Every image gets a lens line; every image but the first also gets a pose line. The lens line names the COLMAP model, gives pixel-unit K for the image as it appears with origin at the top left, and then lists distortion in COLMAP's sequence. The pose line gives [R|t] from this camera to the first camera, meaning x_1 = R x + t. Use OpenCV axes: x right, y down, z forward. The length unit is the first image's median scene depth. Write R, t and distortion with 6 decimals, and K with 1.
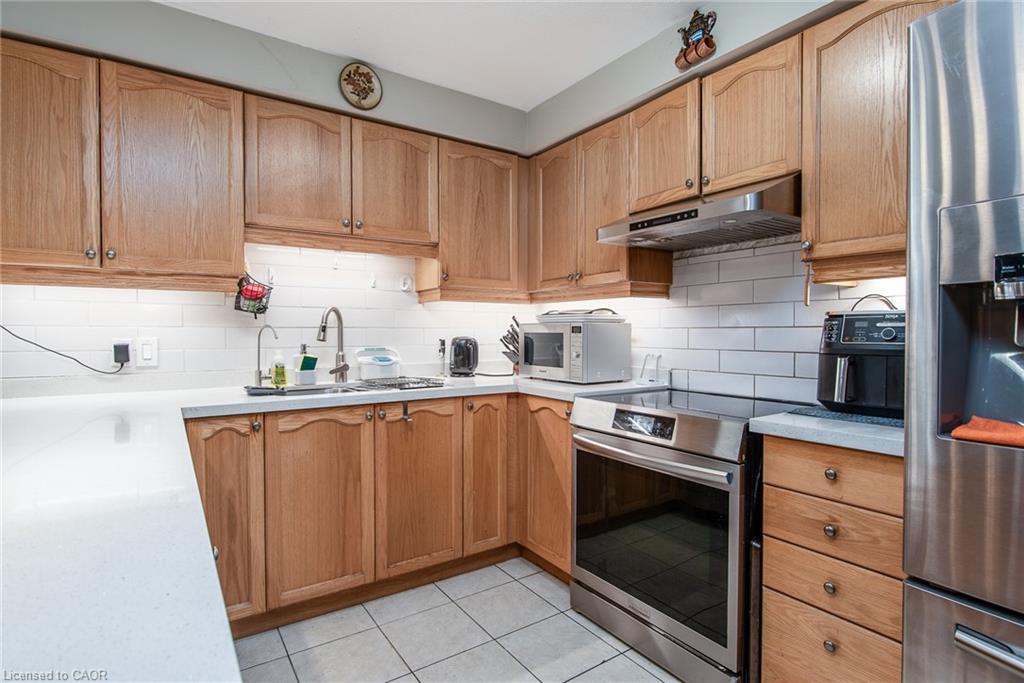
lens RADIAL K [[512.8, 0, 509.9], [0, 512.8, 342.1], [0, 0, 1]] dist [-0.005506, -0.000105]
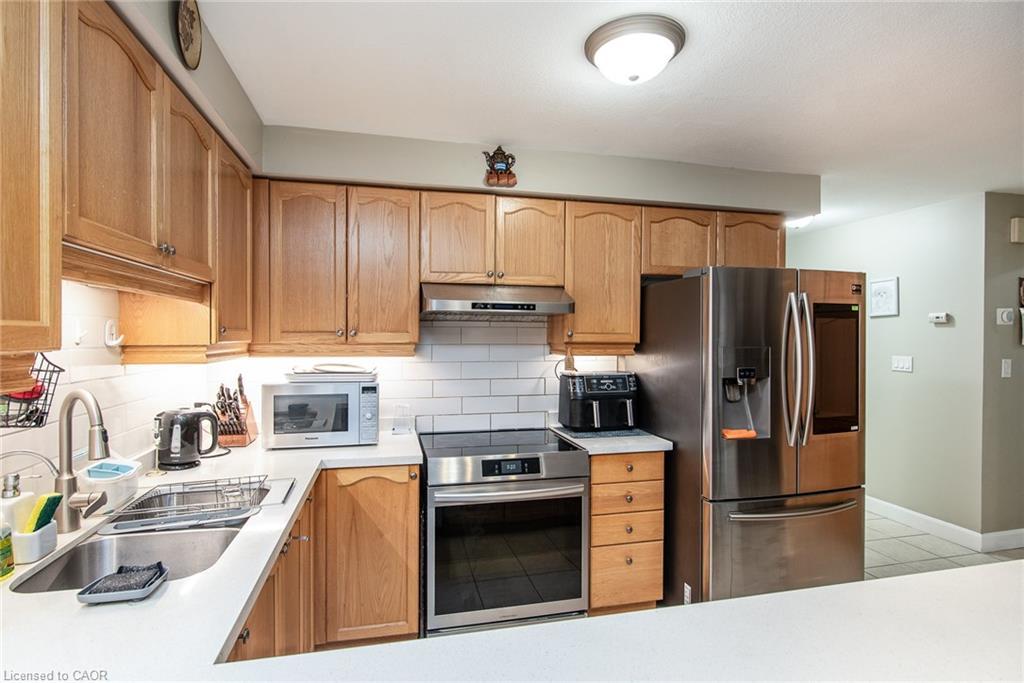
lens RADIAL K [[512.8, 0, 509.9], [0, 512.8, 342.1], [0, 0, 1]] dist [-0.005506, -0.000105]
pose [[0.354841, -0.009631, 0.934877, -0.735098], [0.013719, 0.999893, 0.005094, -0.124935], [-0.934826, 0.011018, 0.354935, 0.431123]]
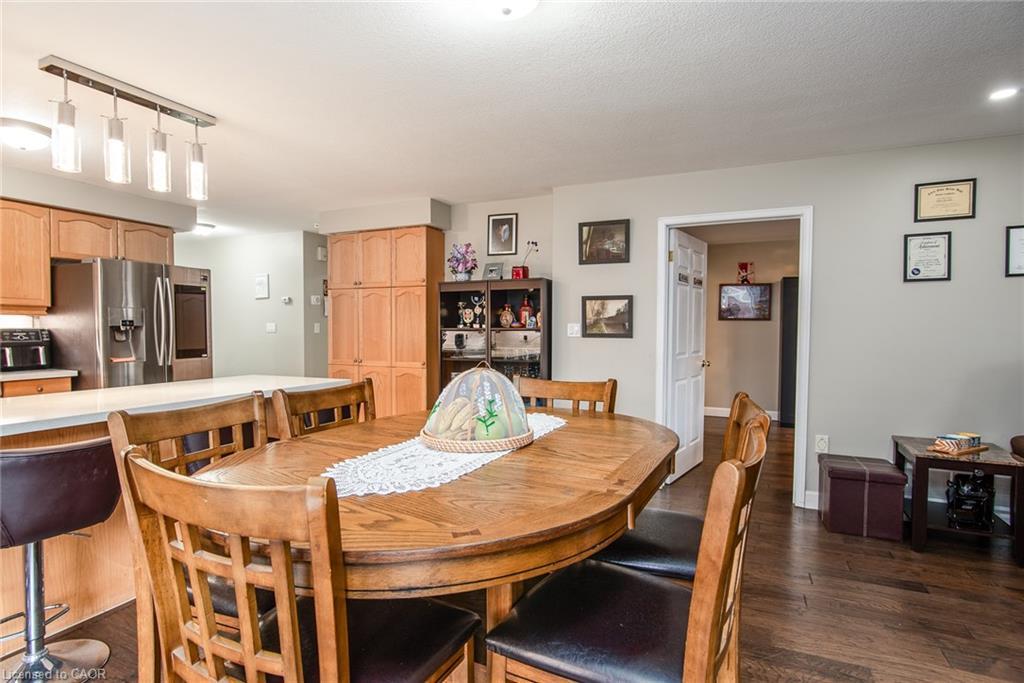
lens RADIAL K [[532.9, 0, 512.0], [0, 532.9, 341.5], [0, 0, 1]] dist [0.001444, 0.000869]
pose [[-0.504593, -0.025664, 0.862976, -1.797005], [0.010826, 0.999291, 0.036048, -0.042557], [-0.863289, 0.027532, -0.503958, 0.147890]]
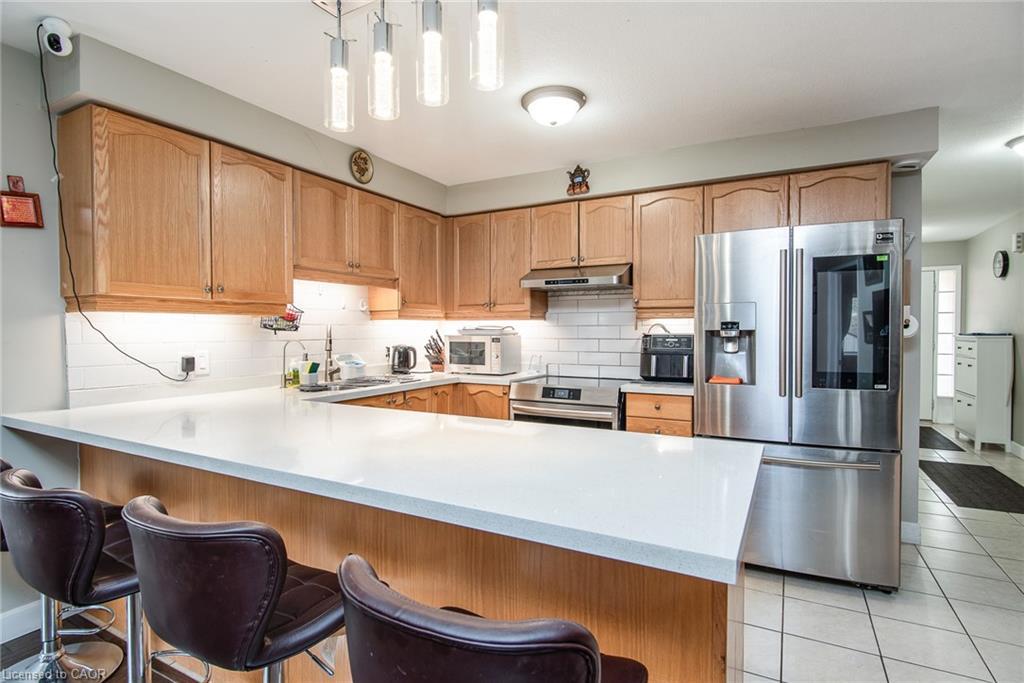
lens RADIAL K [[512.8, 0, 509.9], [0, 512.8, 342.1], [0, 0, 1]] dist [-0.005506, -0.000105]
pose [[0.888349, -0.011344, 0.459029, -0.583053], [0.009590, 0.999935, 0.006152, -0.029550], [-0.459069, -0.001063, 0.888400, -0.423871]]
